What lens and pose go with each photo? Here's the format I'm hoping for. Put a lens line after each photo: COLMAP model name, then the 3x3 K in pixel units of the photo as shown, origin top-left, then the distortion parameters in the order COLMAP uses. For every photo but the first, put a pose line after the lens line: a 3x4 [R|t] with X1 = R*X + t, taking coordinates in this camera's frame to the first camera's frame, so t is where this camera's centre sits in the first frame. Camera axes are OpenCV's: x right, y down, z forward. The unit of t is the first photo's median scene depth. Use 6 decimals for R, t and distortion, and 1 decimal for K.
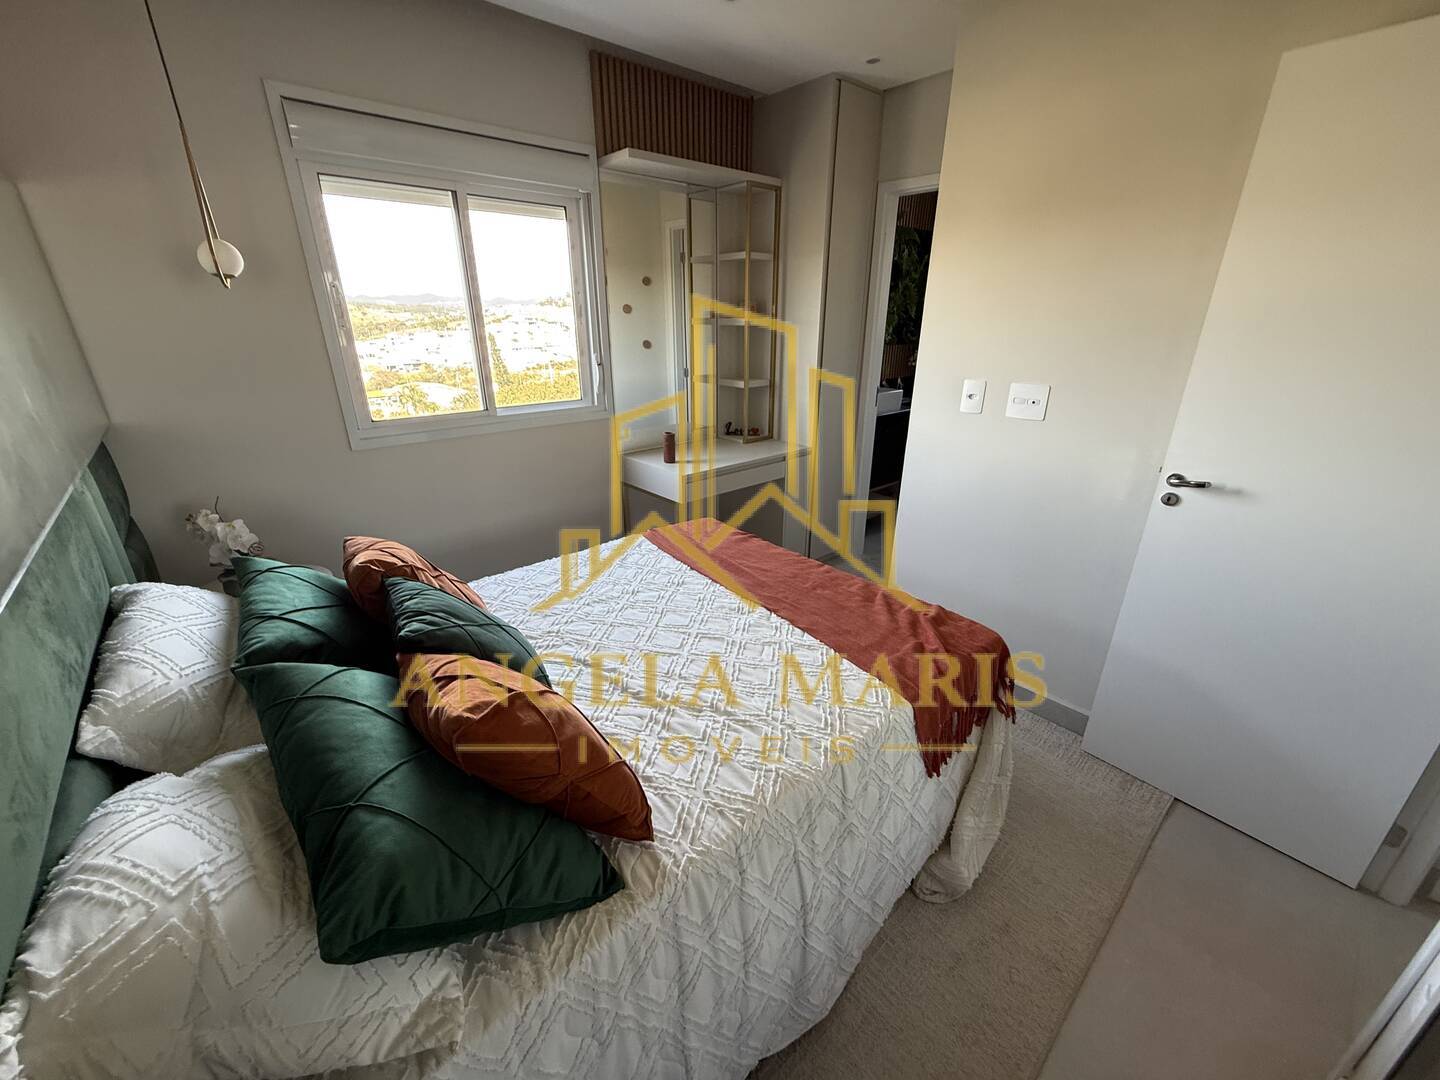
lens RADIAL K [[573.4, 0, 728.4], [0, 573.4, 537.3], [0, 0, 1]] dist [-0.000869, 0.000319]
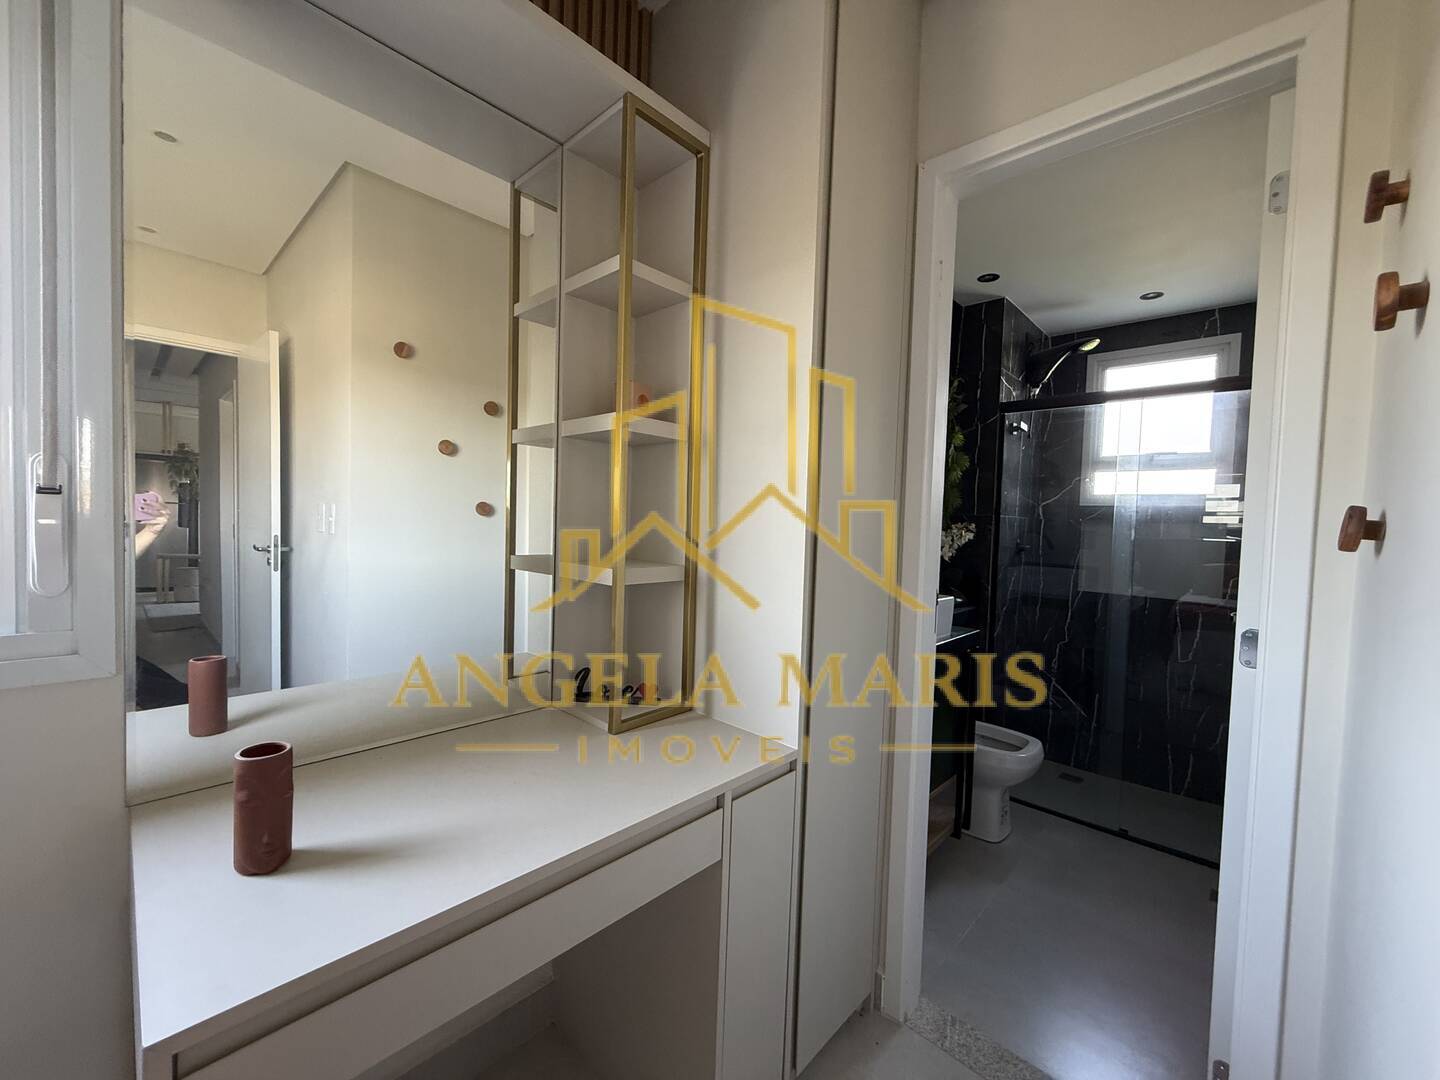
lens RADIAL K [[573.4, 0, 718.6], [0, 573.4, 538.3], [0, 0, 1]] dist [-0.000869, 0.000319]
pose [[0.996969, 0.023746, 0.074091, 0.085858], [0.002151, 0.943511, -0.331333, -0.206871], [-0.077773, 0.330488, 0.940600, 0.787955]]
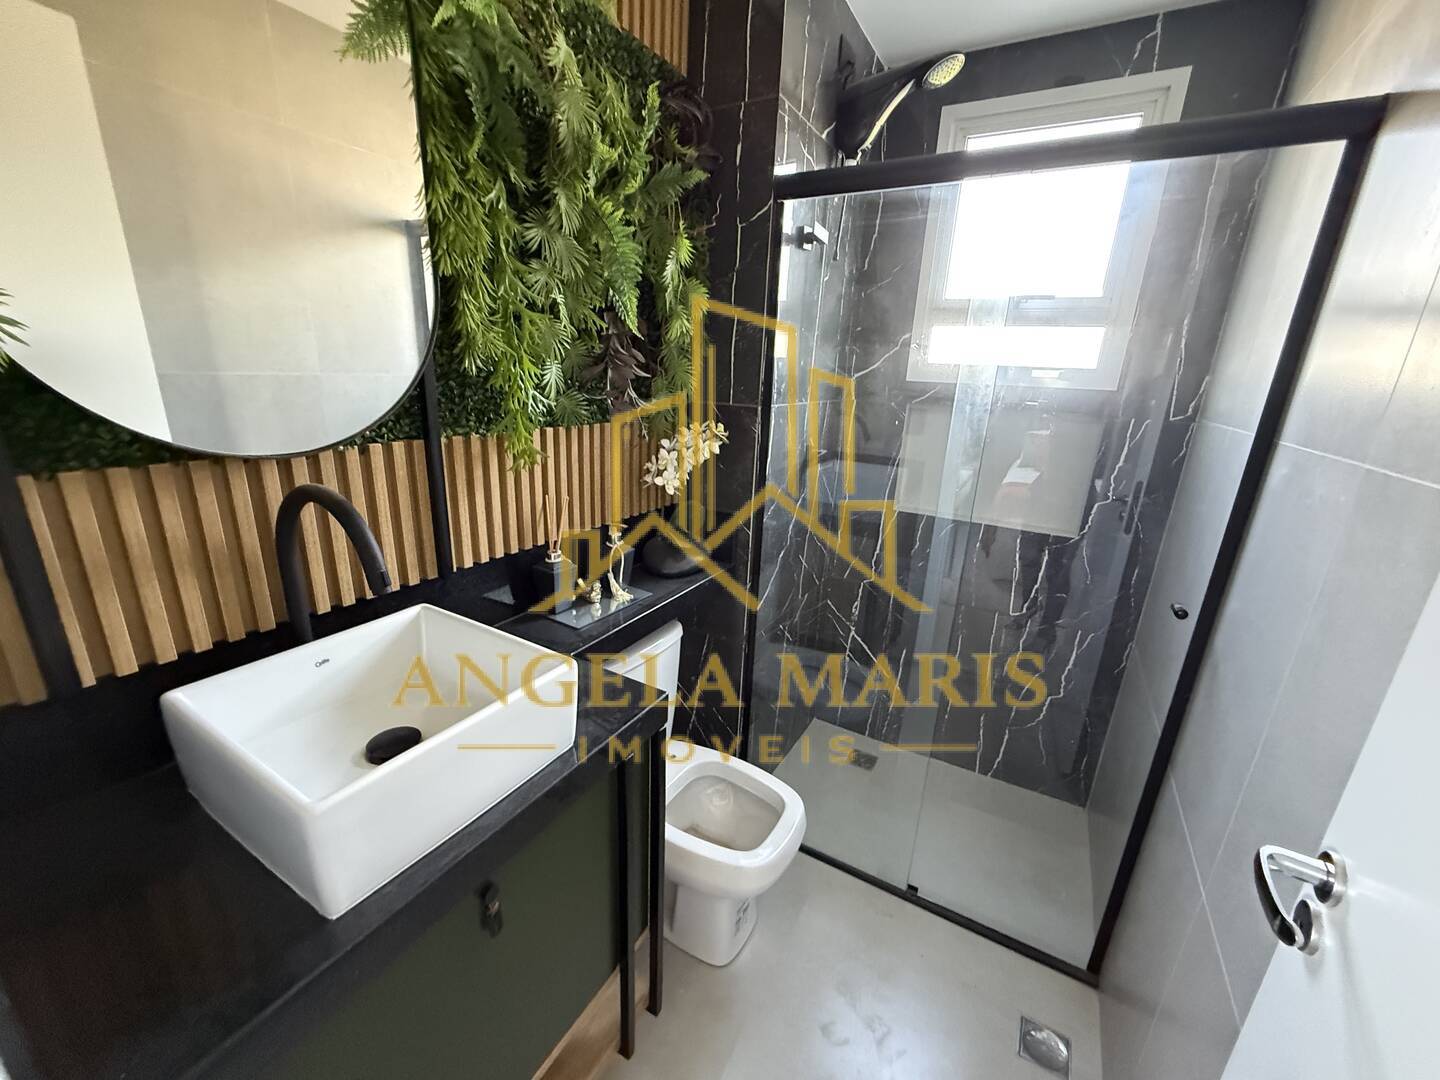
lens RADIAL K [[573.4, 0, 709.6], [0, 573.4, 543.0], [0, 0, 1]] dist [-0.000869, 0.000319]
pose [[0.955523, -0.056757, 0.289405, 0.486447], [0.076326, 0.995465, -0.056775, -0.454648], [-0.284870, 0.076339, 0.955522, 1.244430]]
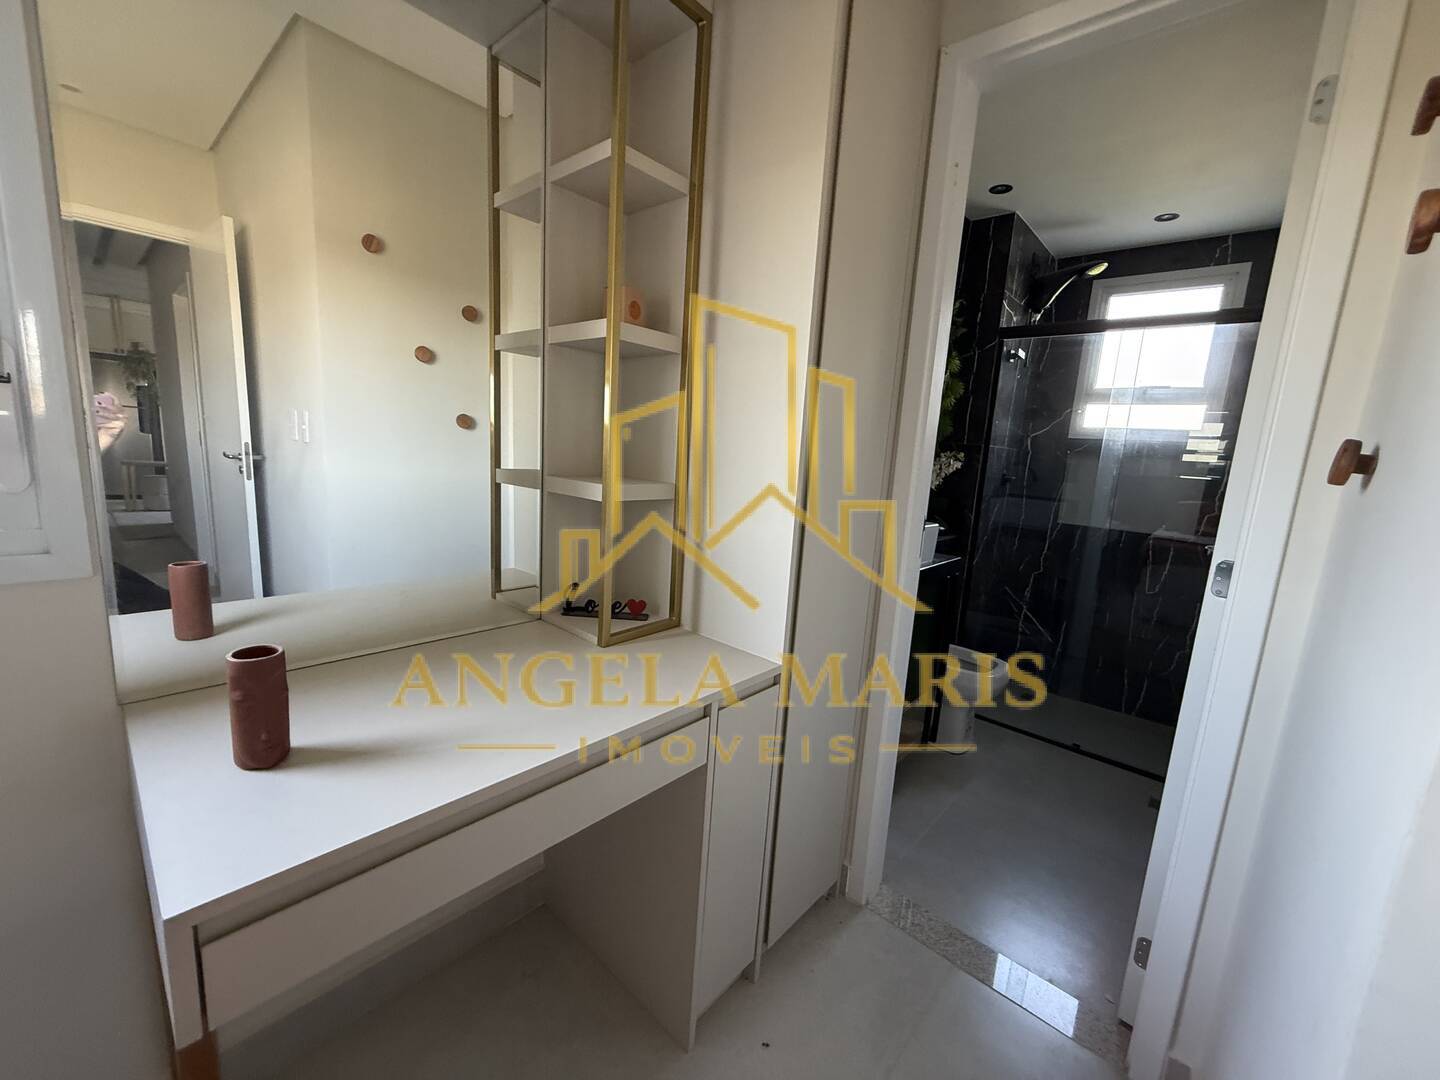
lens RADIAL K [[573.4, 0, 718.4], [0, 573.4, 538.4], [0, 0, 1]] dist [-0.000869, 0.000319]
pose [[0.993457, 0.039646, 0.107108, 0.079458], [-0.016920, 0.978558, -0.205274, -0.203203], [-0.112950, 0.202119, 0.972826, 0.794512]]
